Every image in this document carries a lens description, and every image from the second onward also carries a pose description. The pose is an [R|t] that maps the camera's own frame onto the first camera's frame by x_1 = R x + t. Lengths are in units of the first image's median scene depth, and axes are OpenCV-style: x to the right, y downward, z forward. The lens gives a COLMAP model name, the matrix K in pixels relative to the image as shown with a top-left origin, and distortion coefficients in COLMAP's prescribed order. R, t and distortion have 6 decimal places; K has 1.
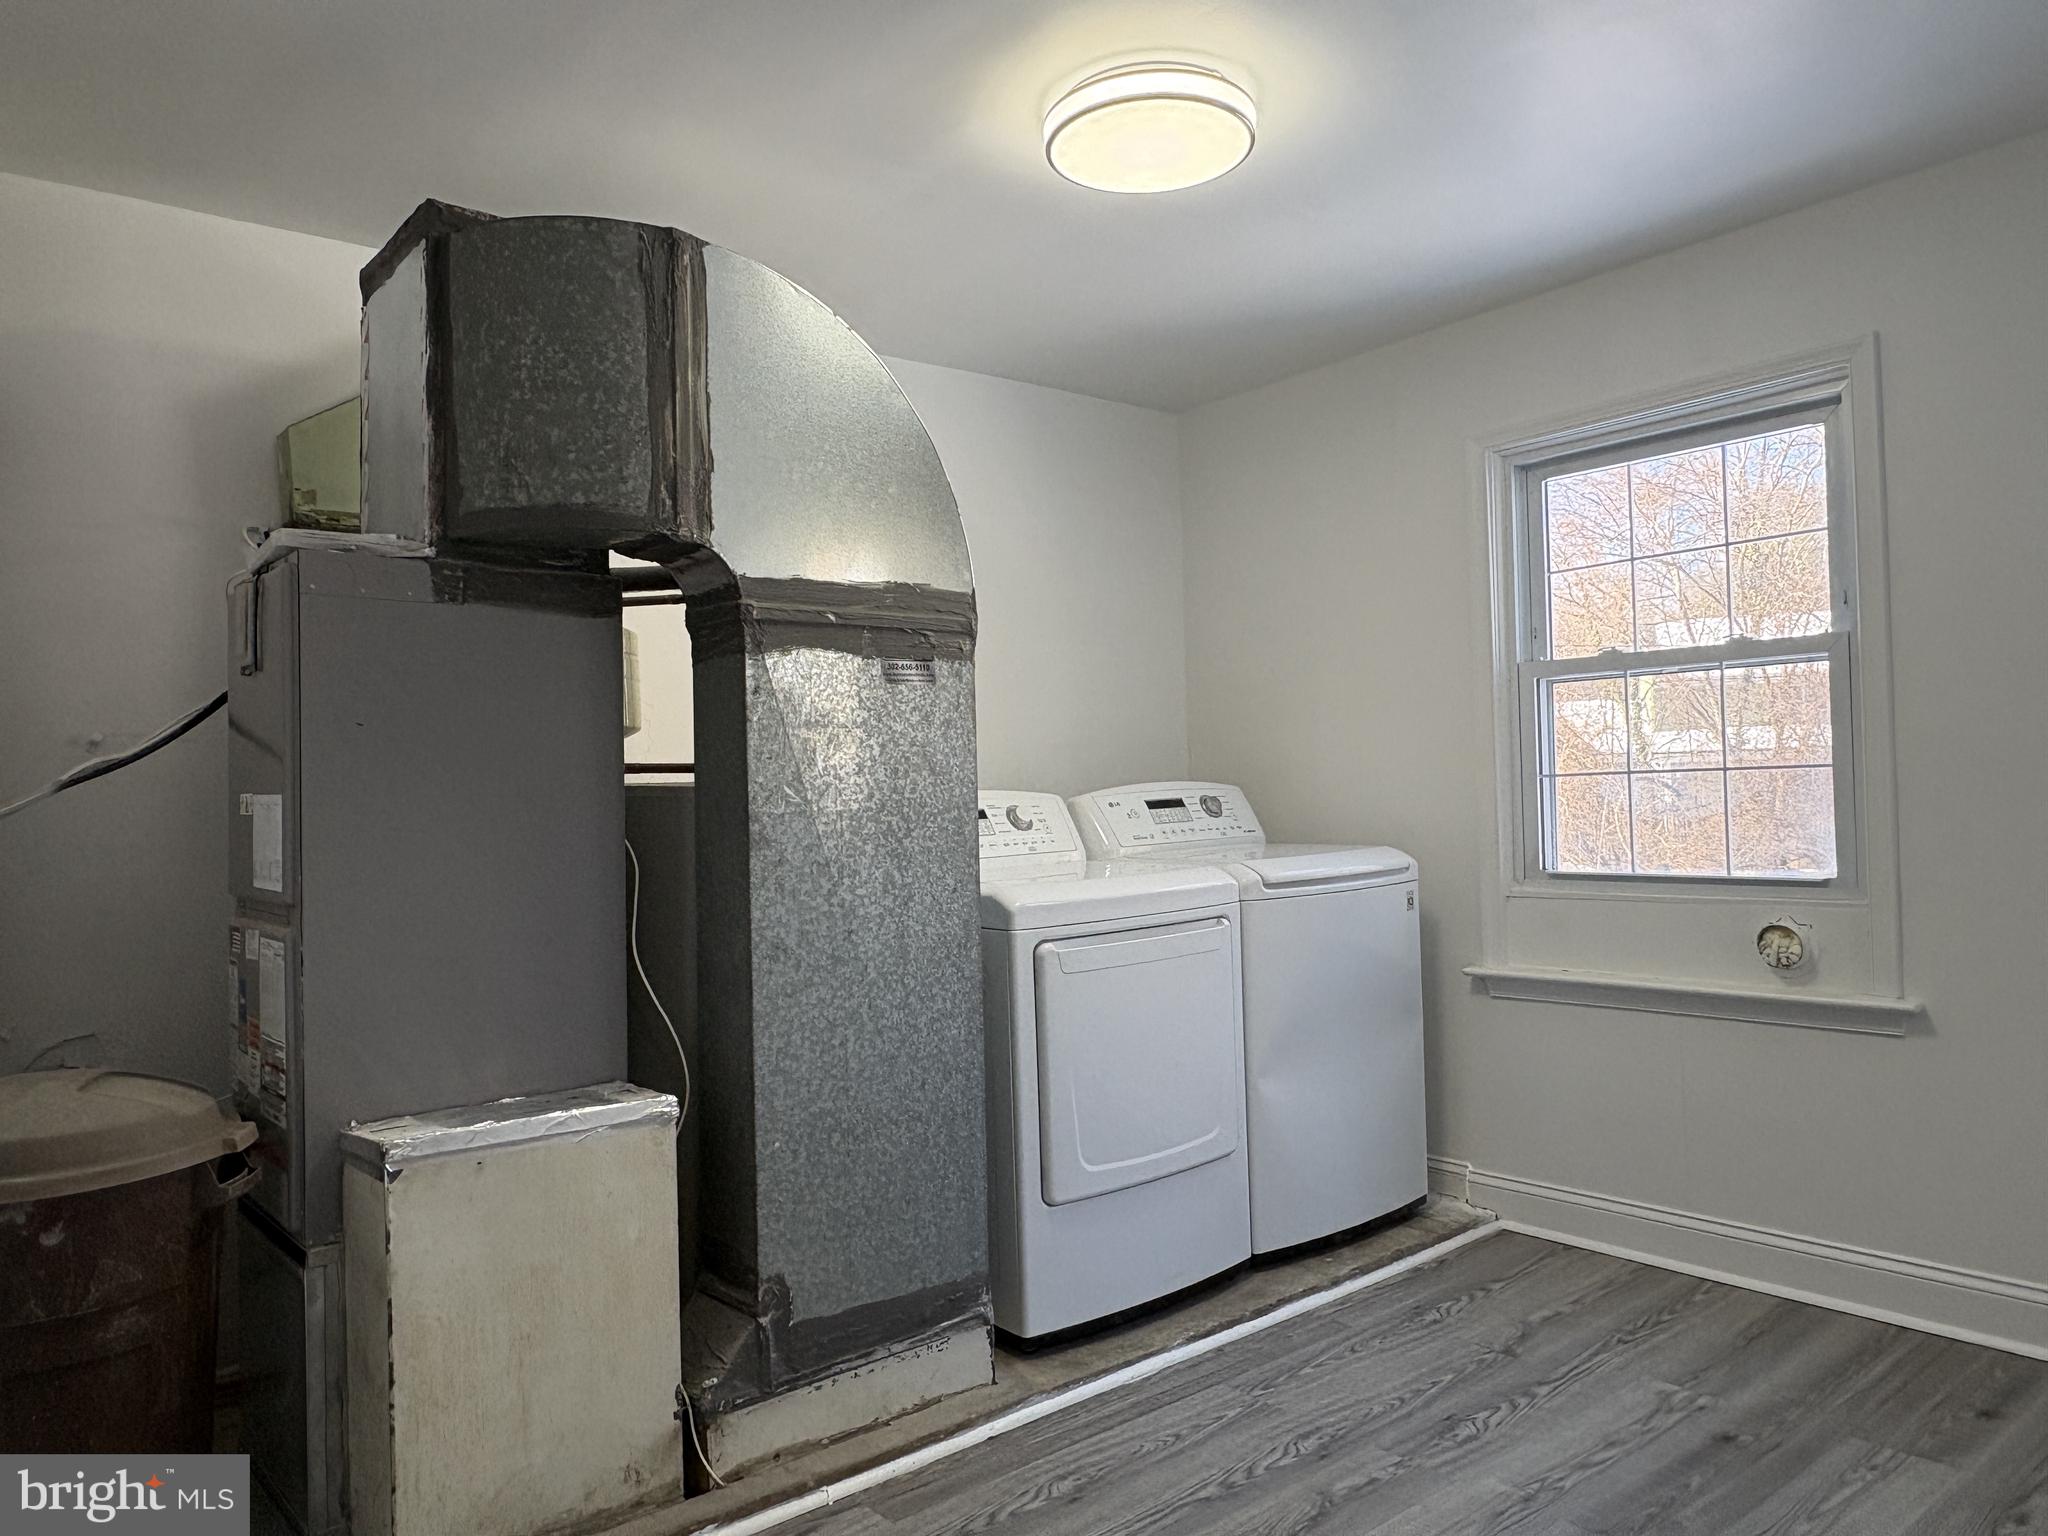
lens RADIAL K [[1417.4, 0, 1020.1], [0, 1417.4, 776.8], [0, 0, 1]] dist [-0.013055, 0.013742]
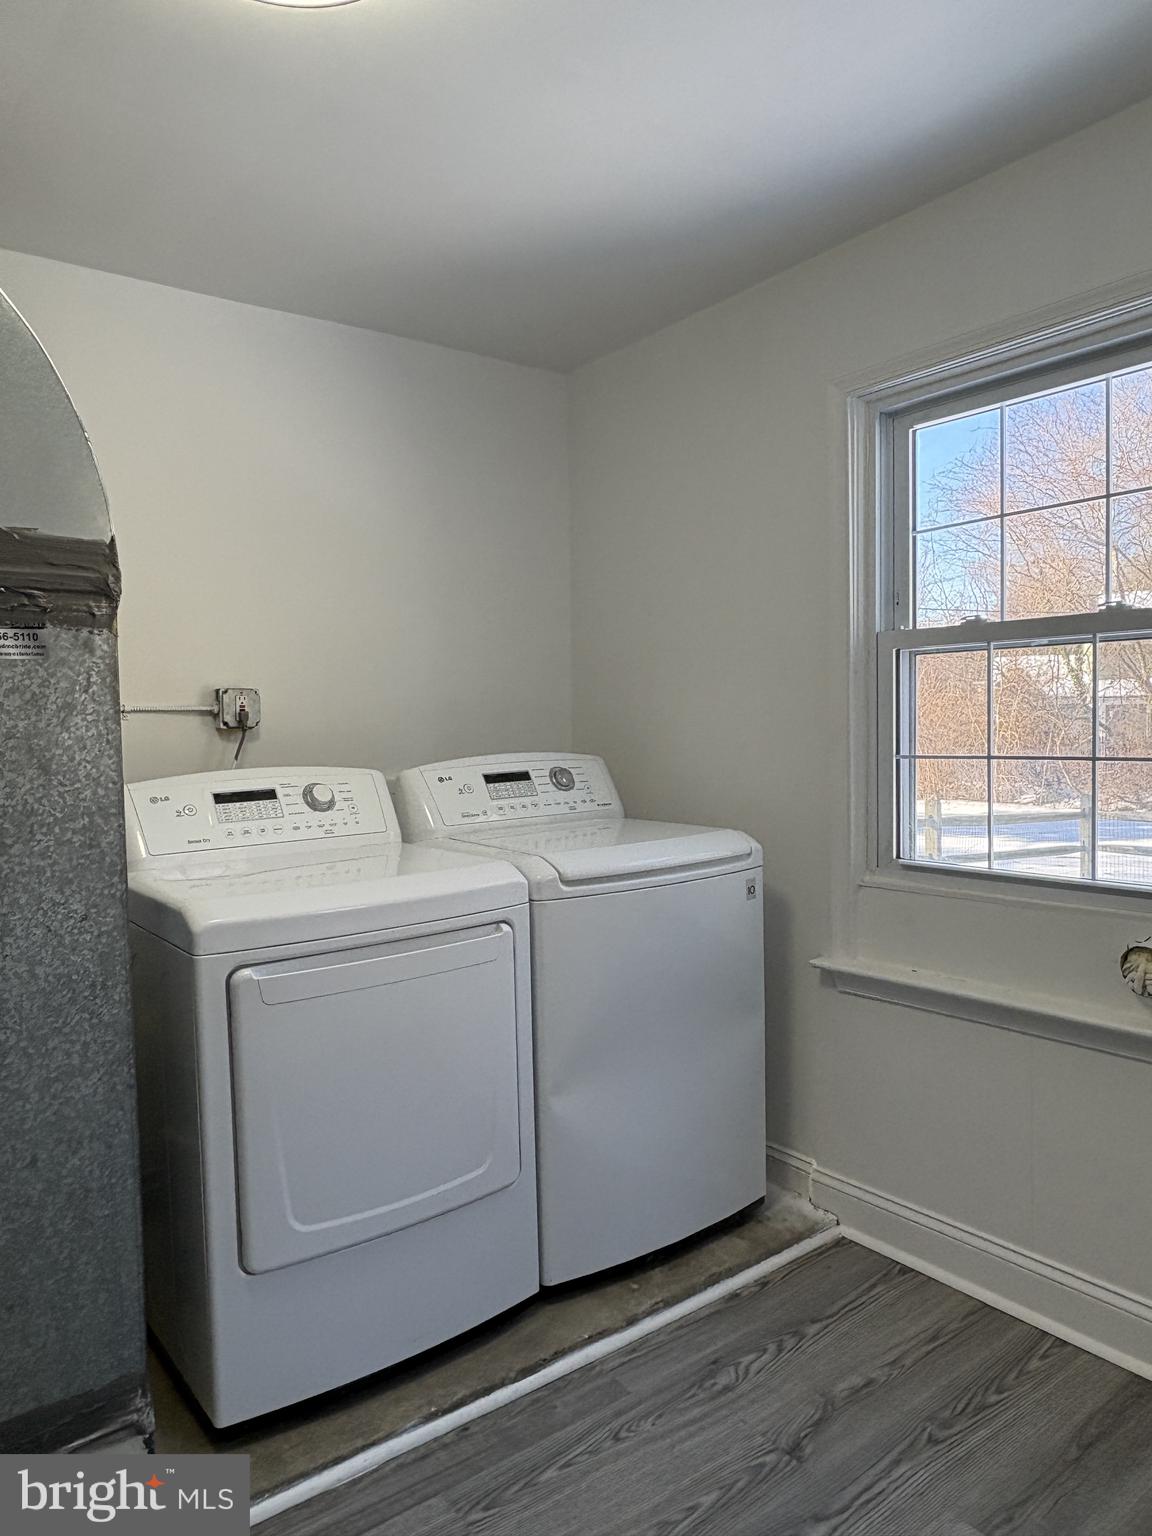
lens RADIAL K [[1063.1, 0, 574.7], [0, 1063.1, 773.7], [0, 0, 1]] dist [-0.013055, 0.013742]
pose [[0.999319, 0.012913, -0.034565, 0.205671], [-0.010743, 0.998004, 0.062234, -0.033830], [0.035300, -0.061821, 0.997463, 0.344643]]
